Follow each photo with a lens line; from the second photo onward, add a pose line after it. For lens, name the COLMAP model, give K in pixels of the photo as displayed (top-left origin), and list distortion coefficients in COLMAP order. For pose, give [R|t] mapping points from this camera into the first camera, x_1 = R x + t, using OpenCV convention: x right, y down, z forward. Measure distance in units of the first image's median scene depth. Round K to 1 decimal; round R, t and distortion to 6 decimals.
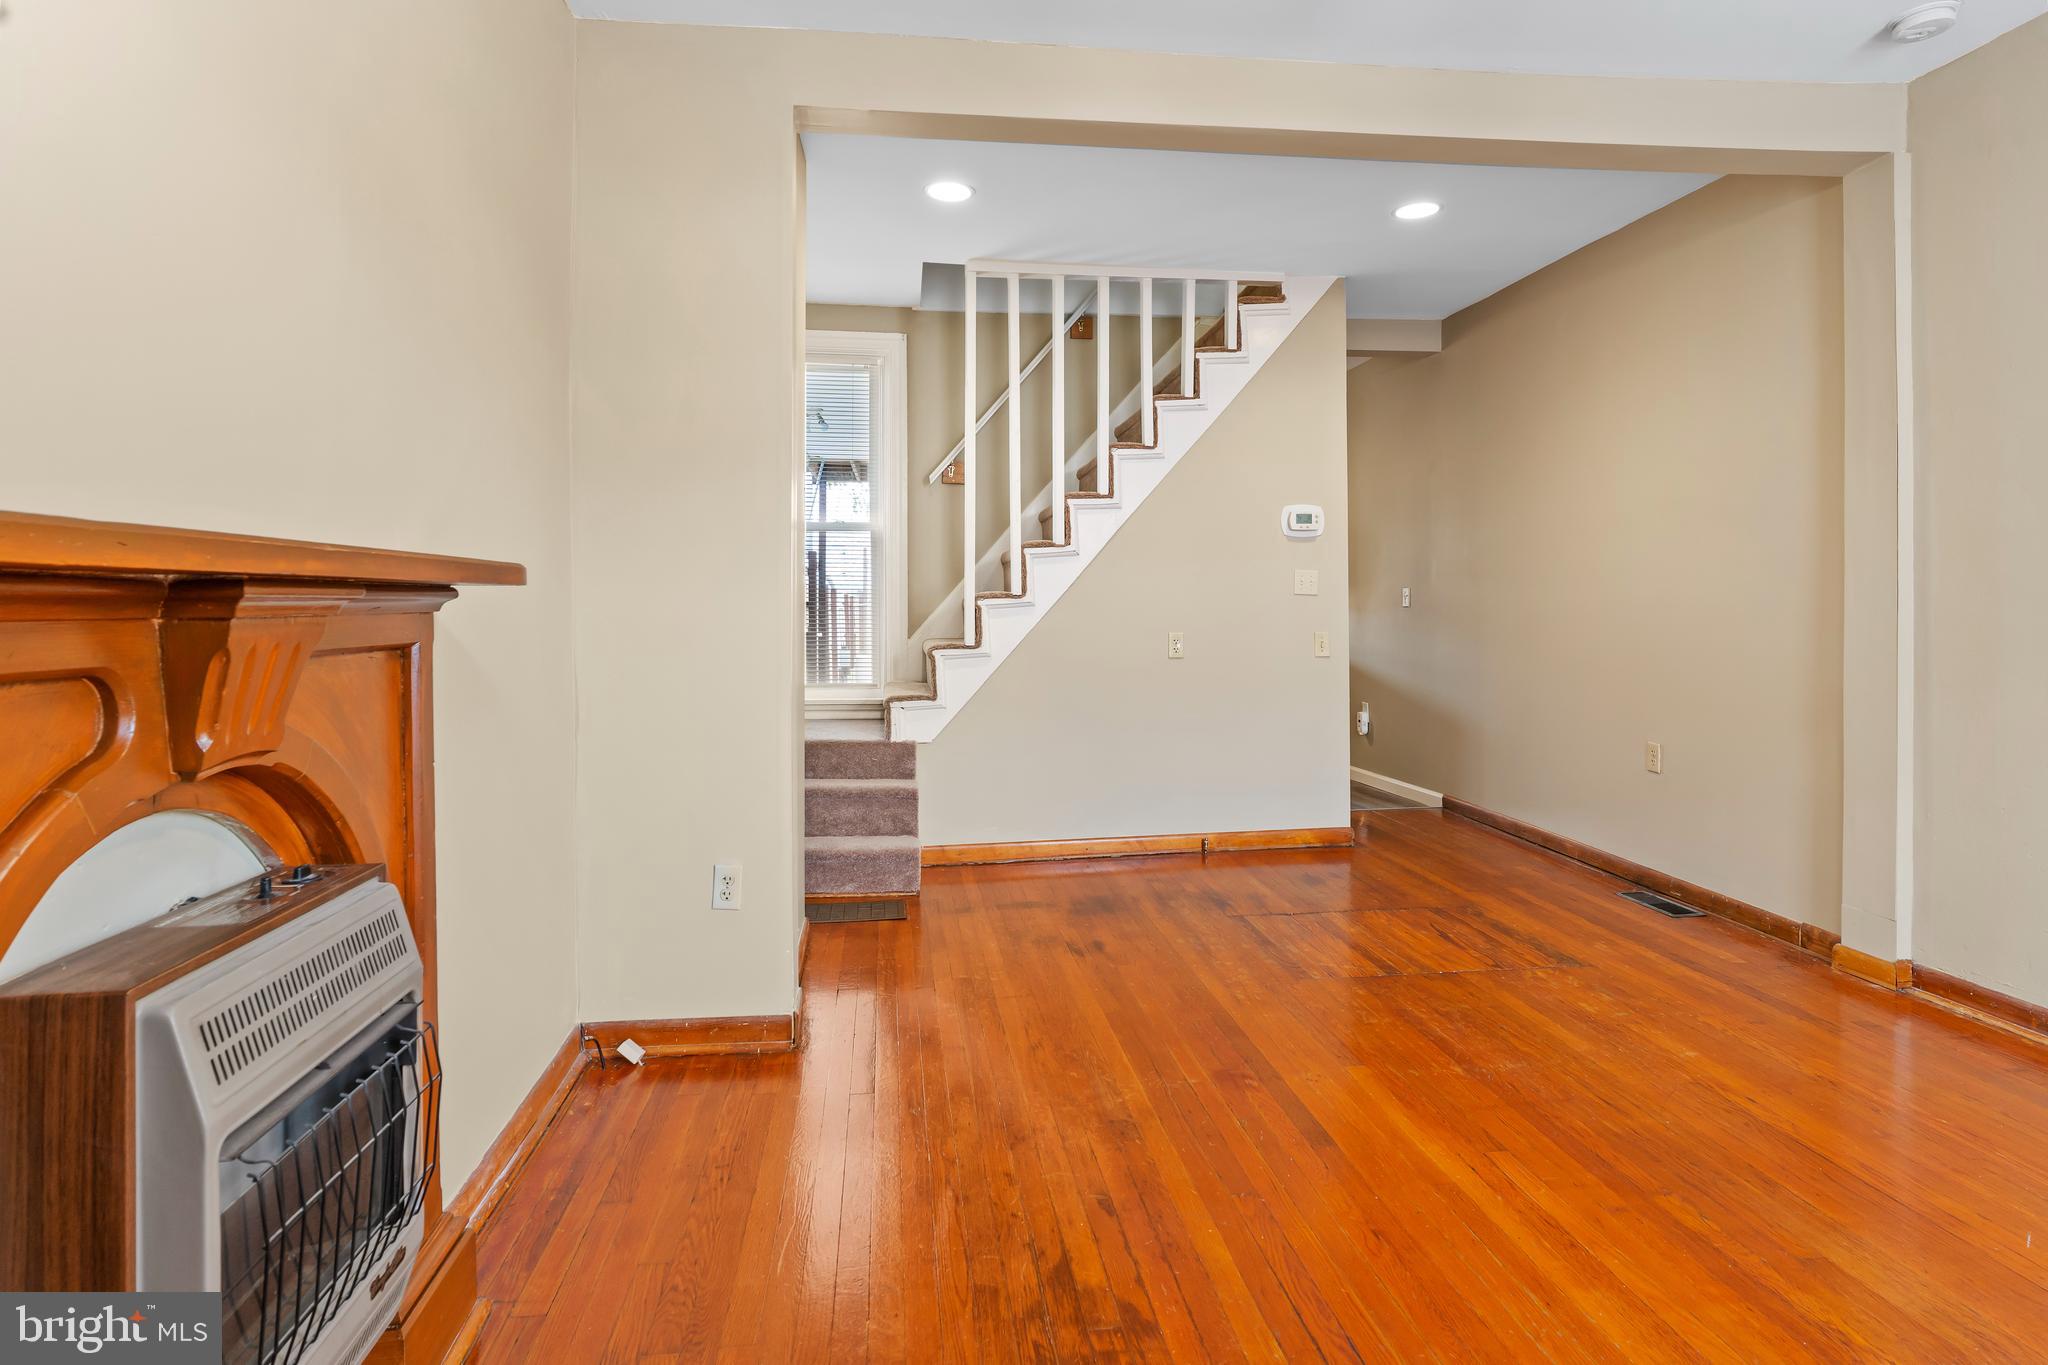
lens RADIAL K [[1061.3, 0, 1030.2], [0, 1061.3, 606.8], [0, 0, 1]] dist [-0.009035, 0.004236]
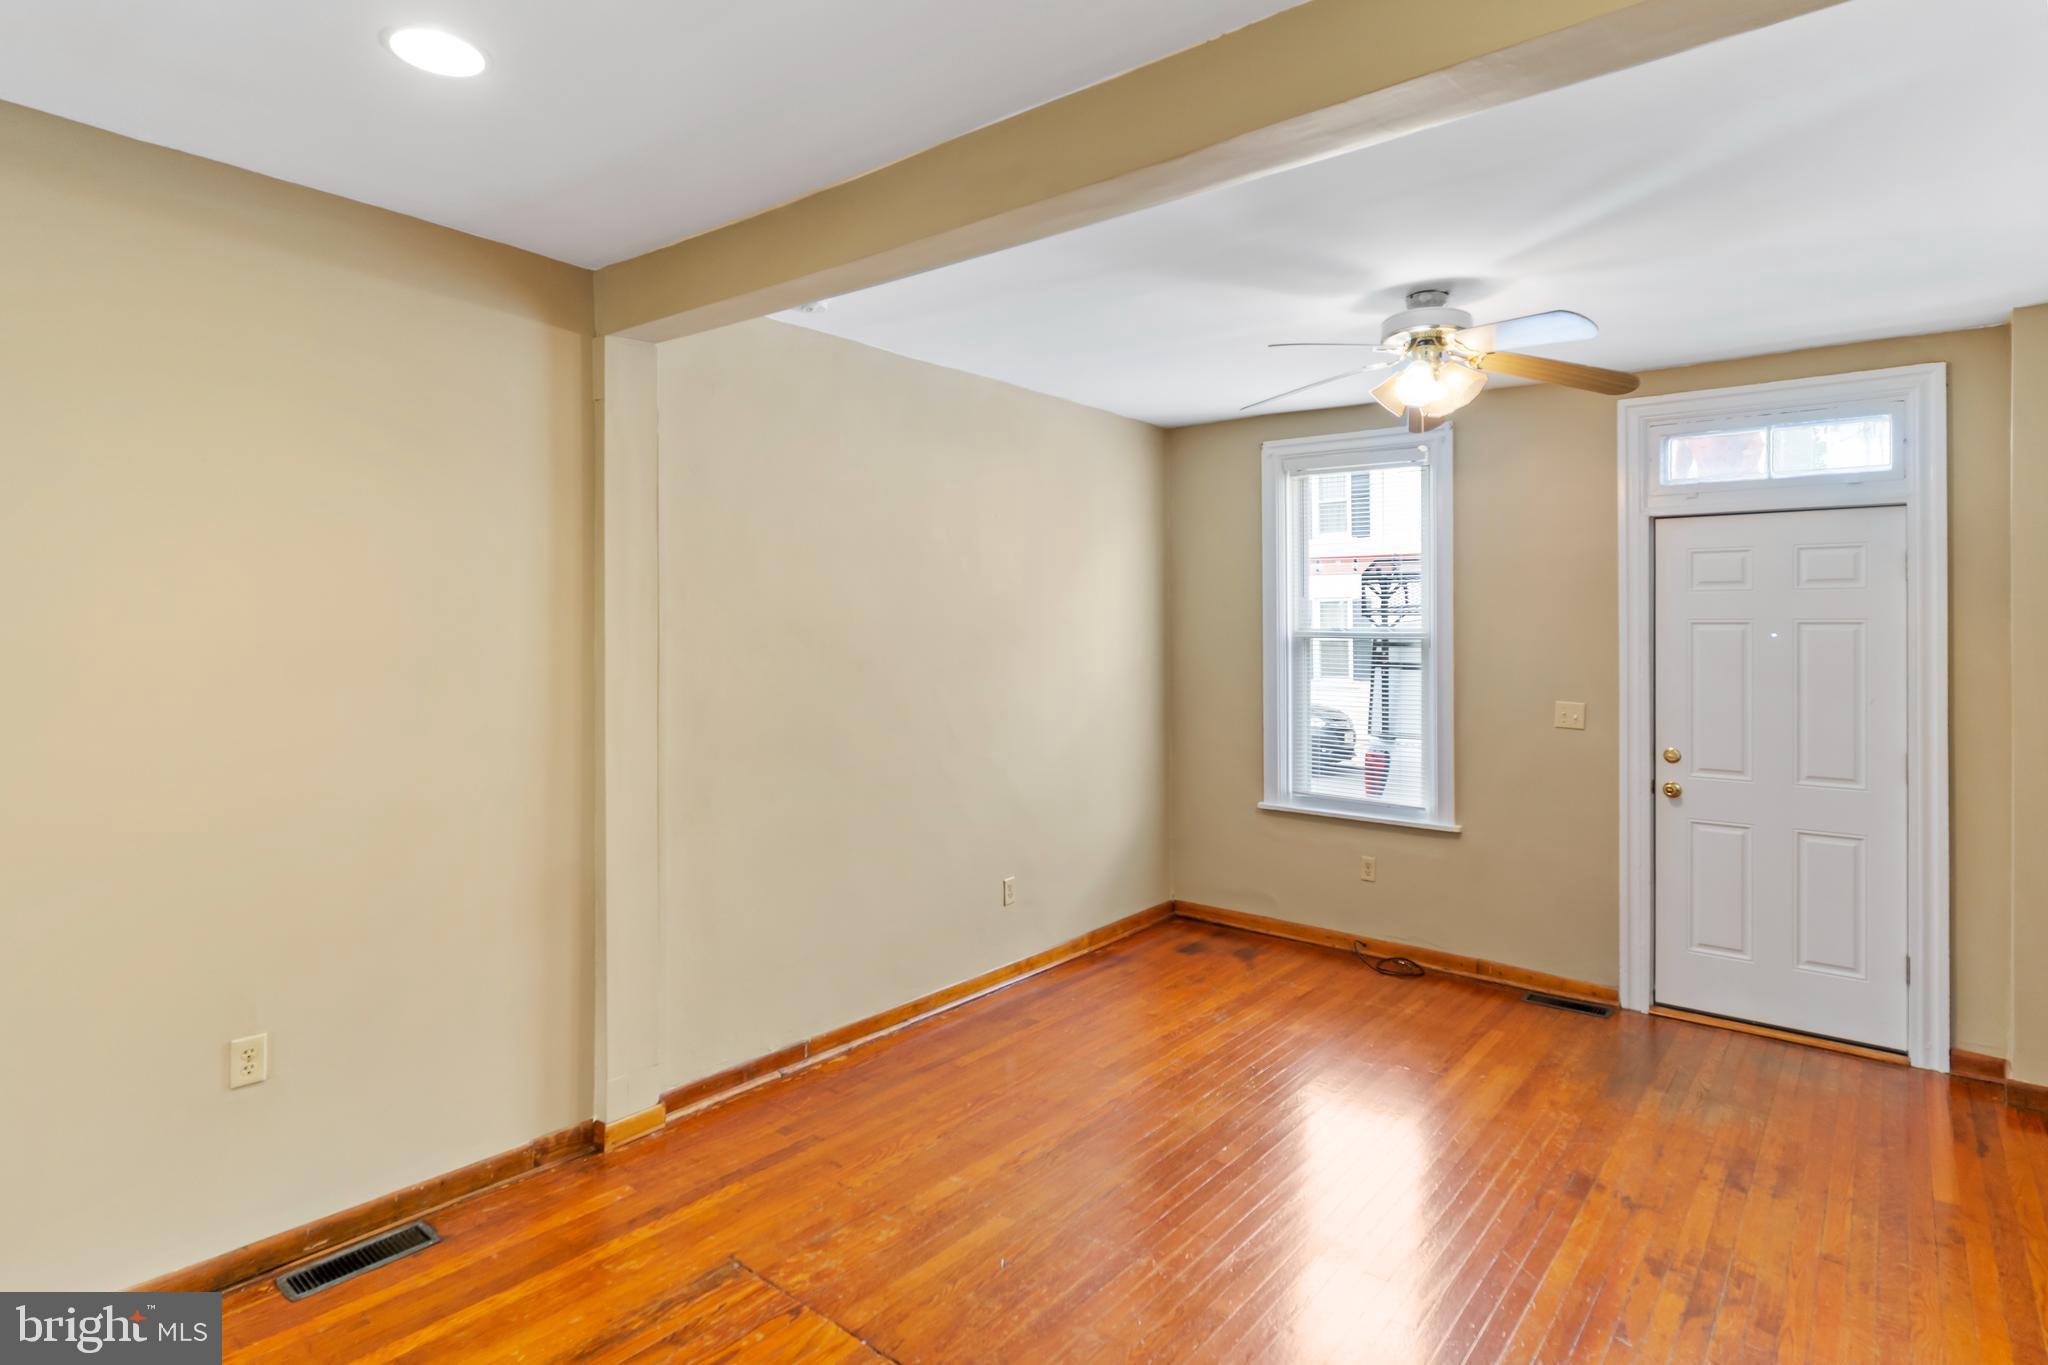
lens RADIAL K [[1061.3, 0, 1014.5], [0, 1061.3, 628.0], [0, 0, 1]] dist [-0.009035, 0.004236]
pose [[-0.674358, -0.000257, 0.738405, -0.158785], [0.003629, 0.999987, 0.003662, -0.106789], [-0.738396, 0.005150, -0.674348, 1.058864]]
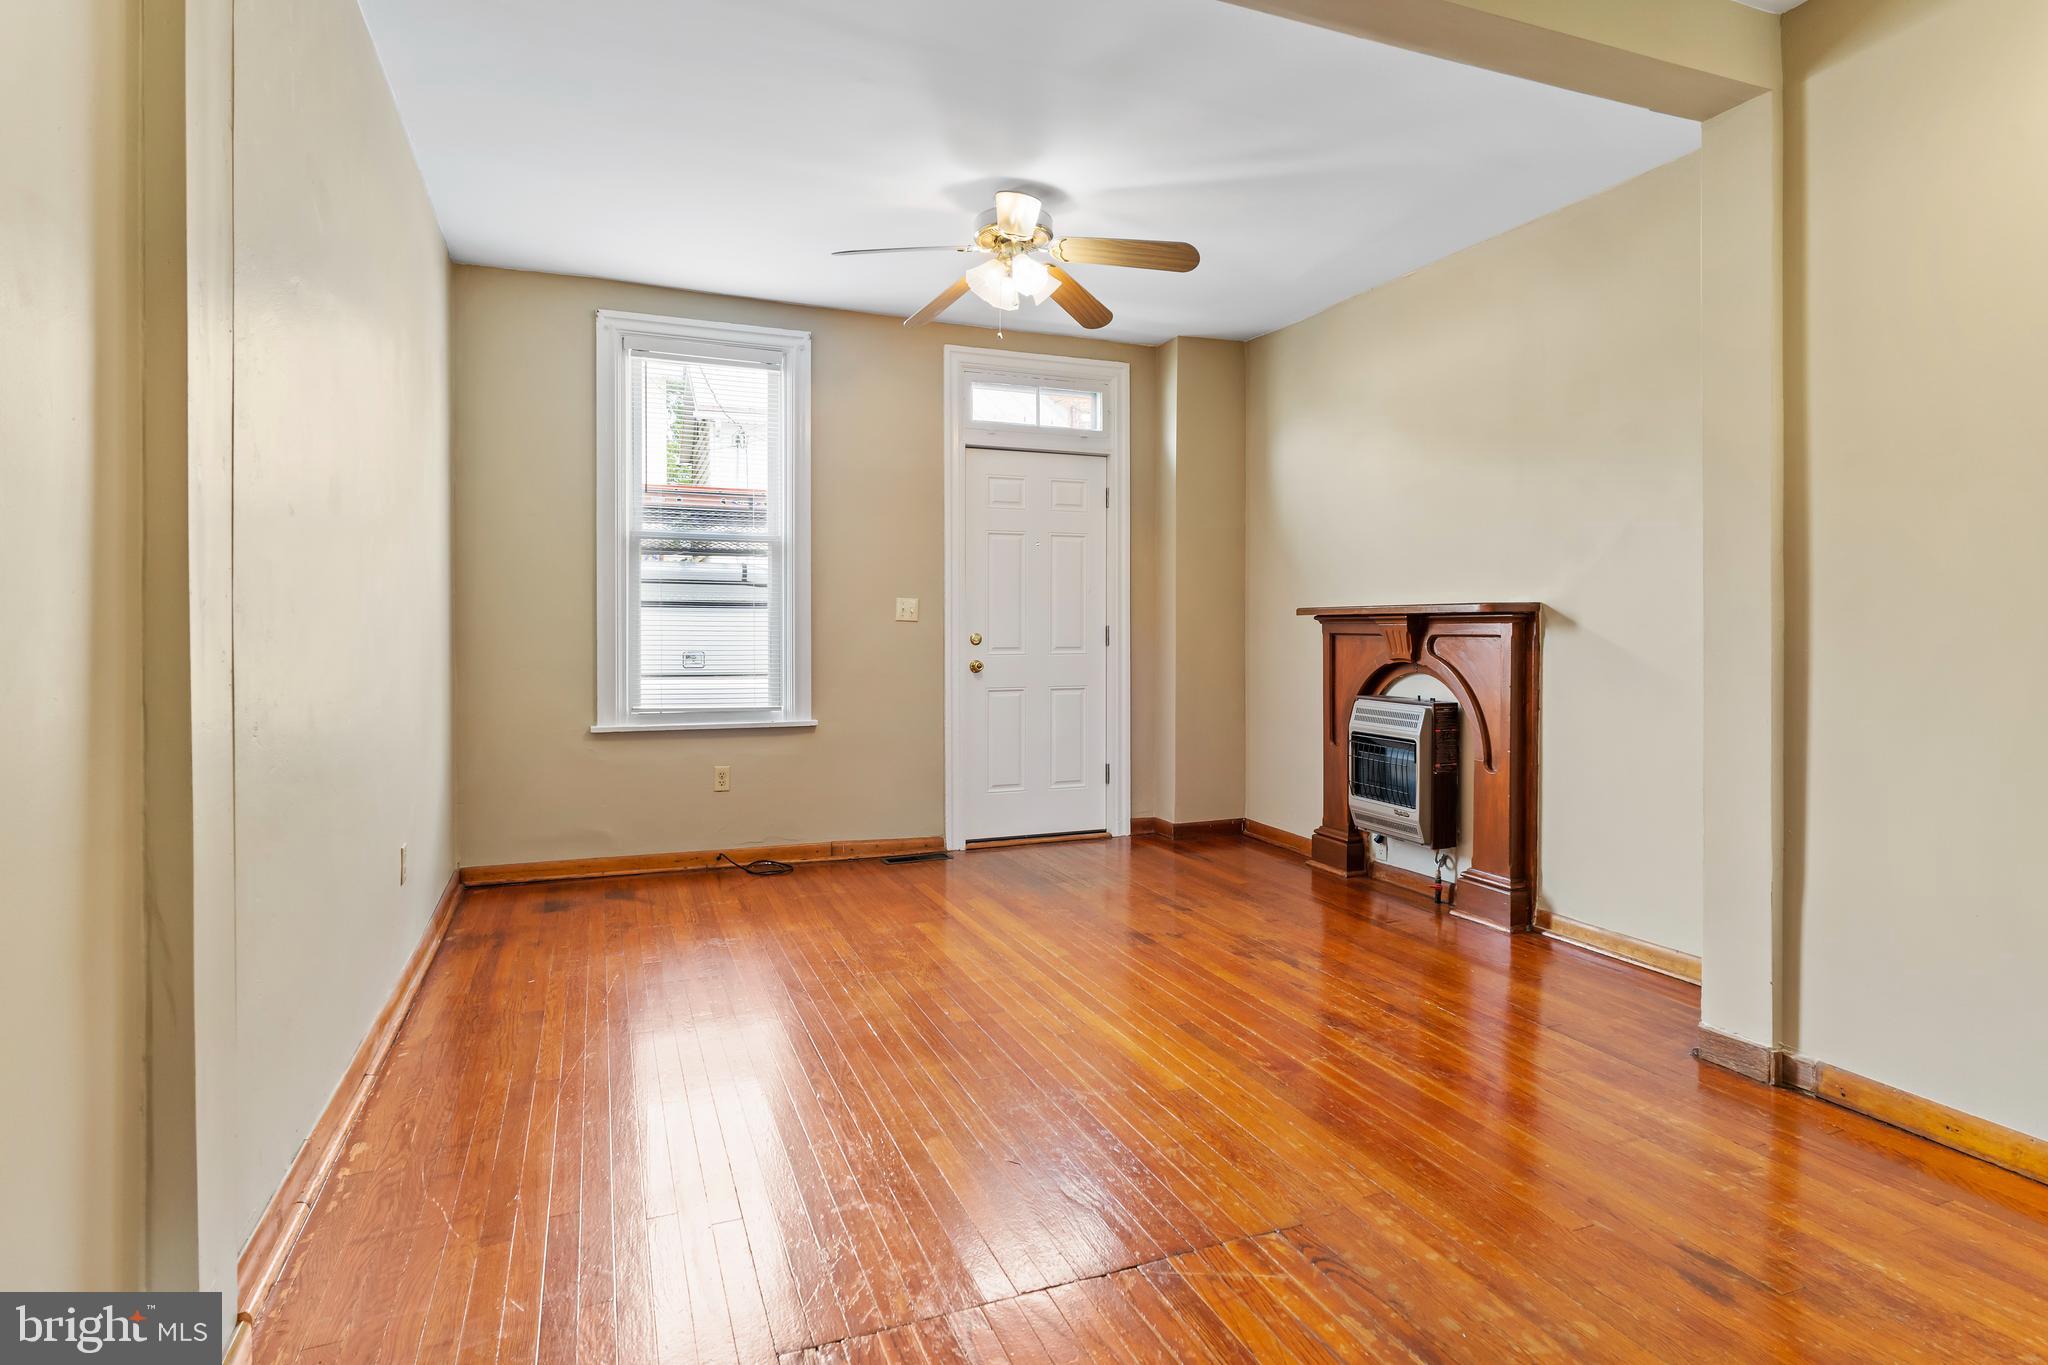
lens RADIAL K [[1061.3, 0, 1007.8], [0, 1061.3, 626.8], [0, 0, 1]] dist [-0.009035, 0.004236]
pose [[-0.972096, 0.001122, -0.234582, 0.414403], [0.000099, 0.999990, 0.004374, -0.000422], [0.234585, 0.004229, -0.972086, 1.149858]]
